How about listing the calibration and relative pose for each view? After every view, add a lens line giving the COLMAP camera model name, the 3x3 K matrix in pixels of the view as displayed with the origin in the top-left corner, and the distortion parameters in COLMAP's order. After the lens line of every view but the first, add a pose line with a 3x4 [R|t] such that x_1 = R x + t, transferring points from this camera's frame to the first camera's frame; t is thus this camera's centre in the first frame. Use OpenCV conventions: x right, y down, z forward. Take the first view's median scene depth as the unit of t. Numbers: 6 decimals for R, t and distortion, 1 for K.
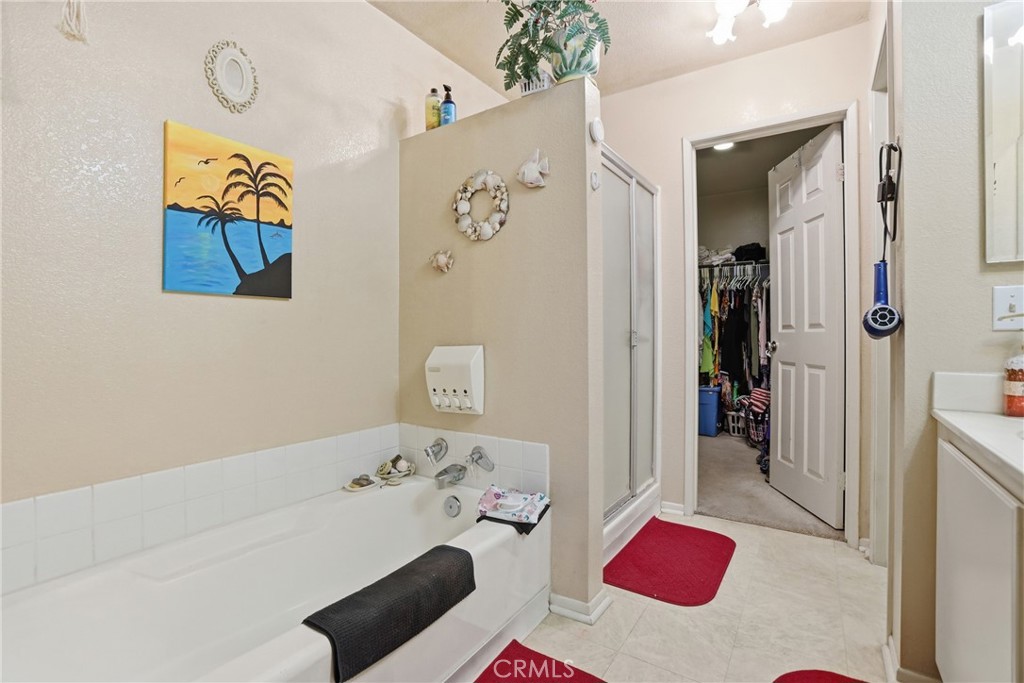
lens RADIAL K [[472.6, 0, 481.4], [0, 472.6, 338.9], [0, 0, 1]] dist [-0.064664, 0.024160]
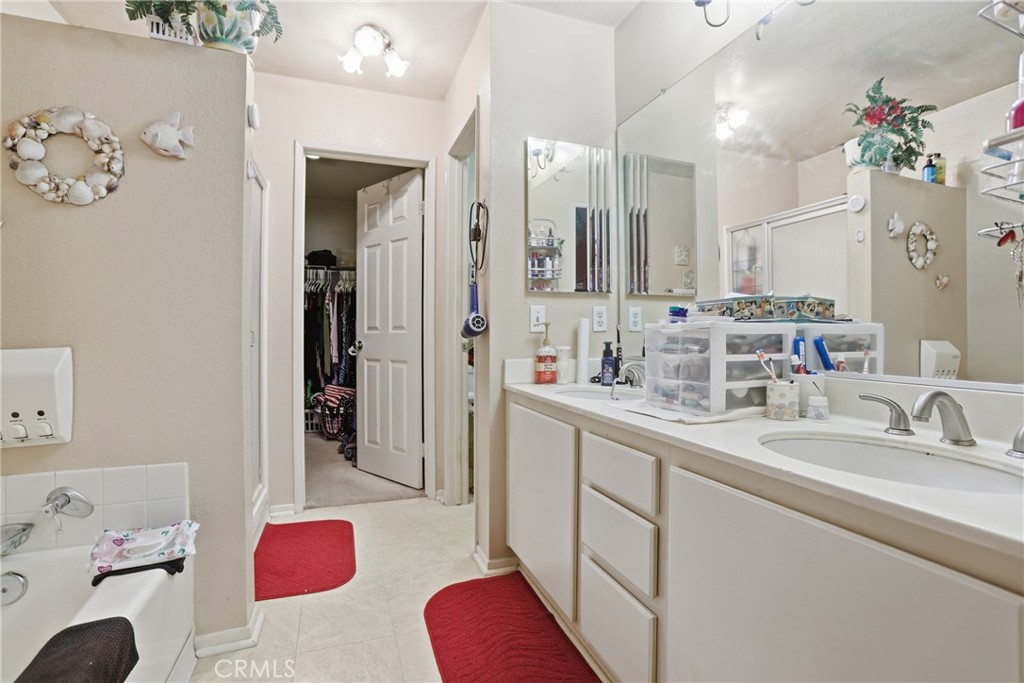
lens RADIAL K [[472.6, 0, 522.9], [0, 472.6, 337.4], [0, 0, 1]] dist [-0.064664, 0.024160]
pose [[0.575510, 0.000316, 0.817794, -0.167812], [0.003863, 0.999988, -0.003105, 0.002760], [-0.817785, 0.004946, 0.575502, 0.021913]]
